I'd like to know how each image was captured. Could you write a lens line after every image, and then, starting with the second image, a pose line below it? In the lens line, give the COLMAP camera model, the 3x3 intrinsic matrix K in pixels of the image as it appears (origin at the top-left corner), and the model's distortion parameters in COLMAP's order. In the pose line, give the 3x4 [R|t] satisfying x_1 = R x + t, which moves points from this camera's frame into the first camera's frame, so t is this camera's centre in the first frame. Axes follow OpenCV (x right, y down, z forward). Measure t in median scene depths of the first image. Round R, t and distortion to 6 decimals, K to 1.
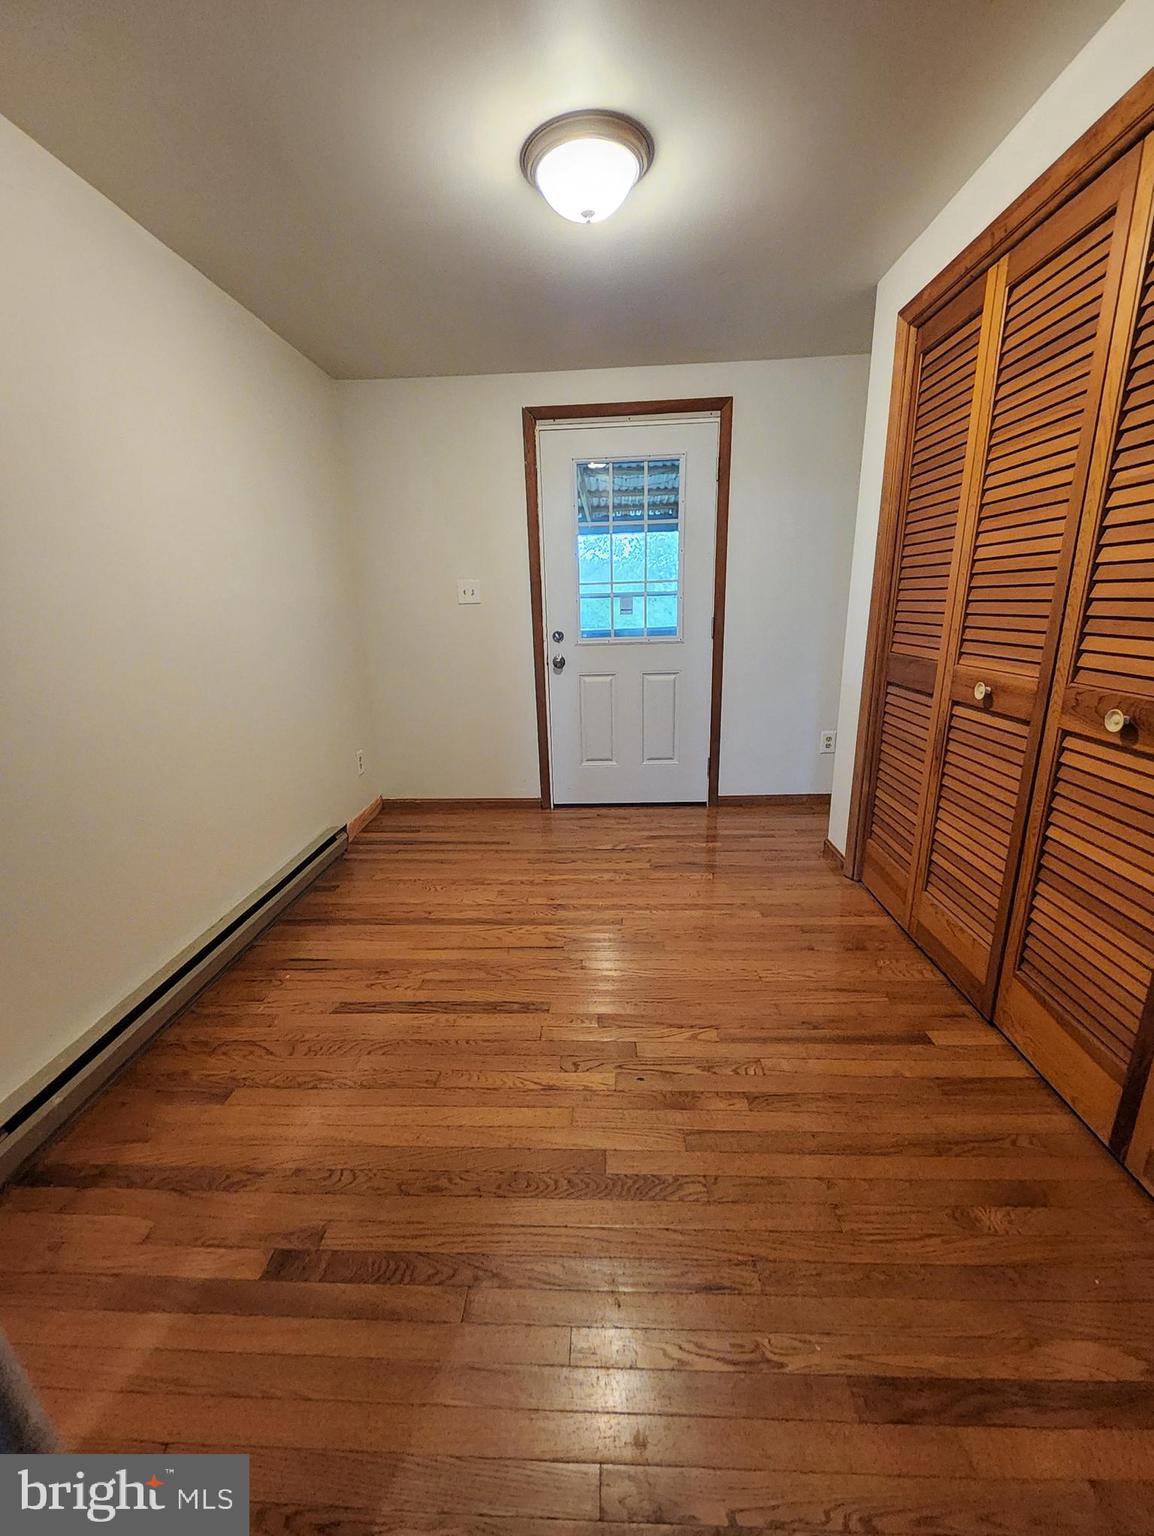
lens RADIAL K [[614.8, 0, 572.9], [0, 614.8, 765.9], [0, 0, 1]] dist [0.006982, -0.001235]
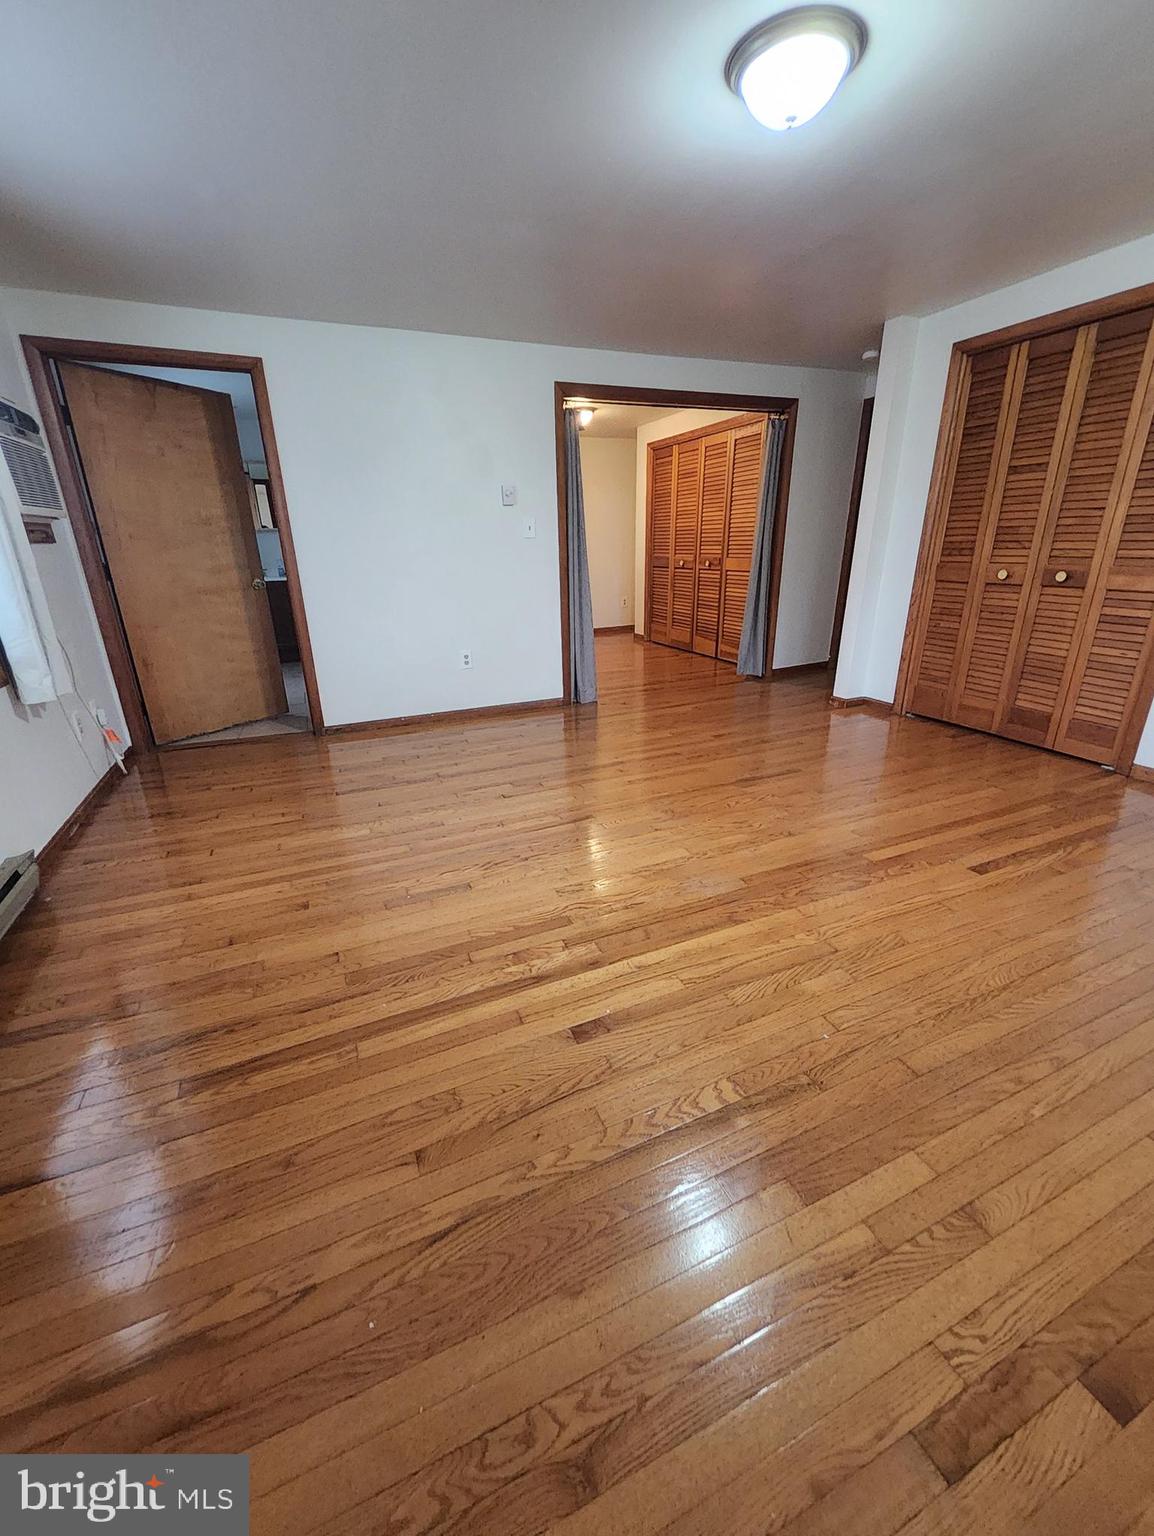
lens RADIAL K [[614.8, 0, 570.3], [0, 614.8, 766.1], [0, 0, 1]] dist [0.006982, -0.001235]
pose [[0.909483, -0.147840, 0.388567, -1.452020], [0.121451, 0.988346, 0.091771, 0.614882], [-0.397606, -0.036273, 0.916839, -2.015548]]
